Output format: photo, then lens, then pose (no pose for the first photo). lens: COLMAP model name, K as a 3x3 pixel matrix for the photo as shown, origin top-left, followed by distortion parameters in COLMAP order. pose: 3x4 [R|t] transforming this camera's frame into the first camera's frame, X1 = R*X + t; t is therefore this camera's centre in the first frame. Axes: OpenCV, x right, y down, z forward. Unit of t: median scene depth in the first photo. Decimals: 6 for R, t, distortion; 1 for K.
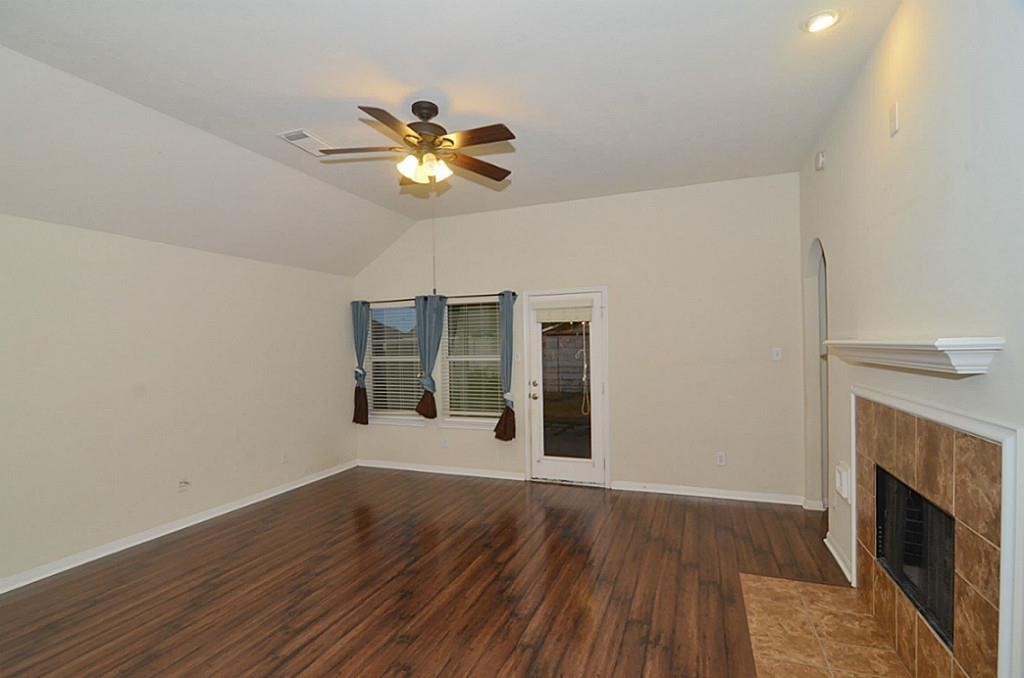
lens RADIAL K [[489.4, 0, 504.4], [0, 489.4, 345.3], [0, 0, 1]] dist [-0.014209, -0.005710]
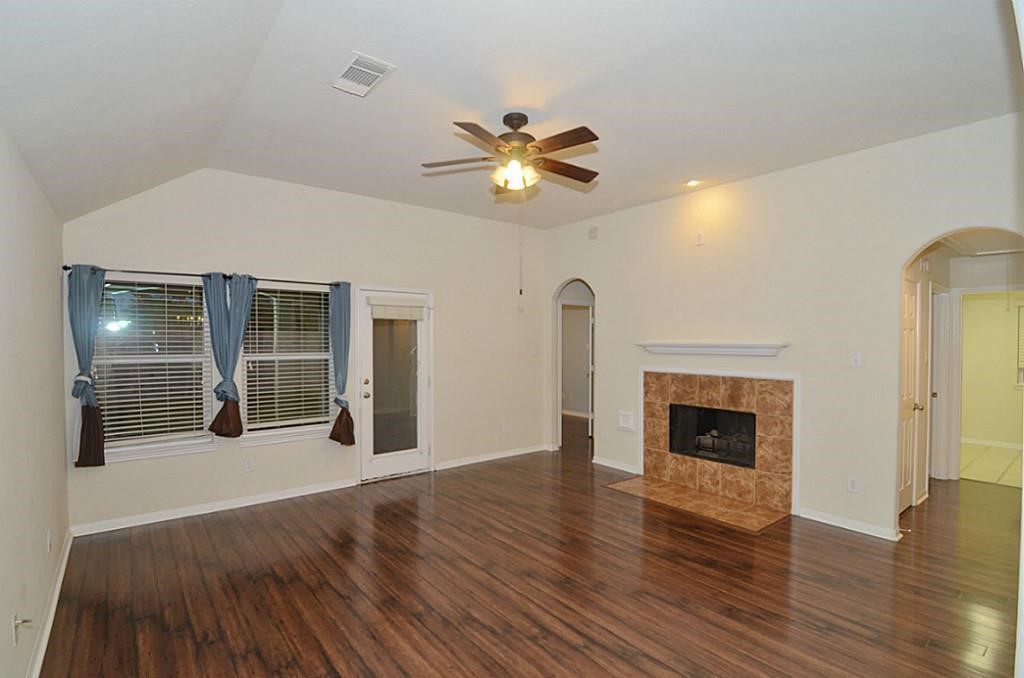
lens RADIAL K [[489.4, 0, 509.0], [0, 489.4, 345.8], [0, 0, 1]] dist [-0.014209, -0.005710]
pose [[0.506149, 0.005778, 0.862426, -0.626641], [-0.006494, 0.999975, -0.002889, 0.009287], [-0.862421, -0.004138, 0.506174, 0.273891]]
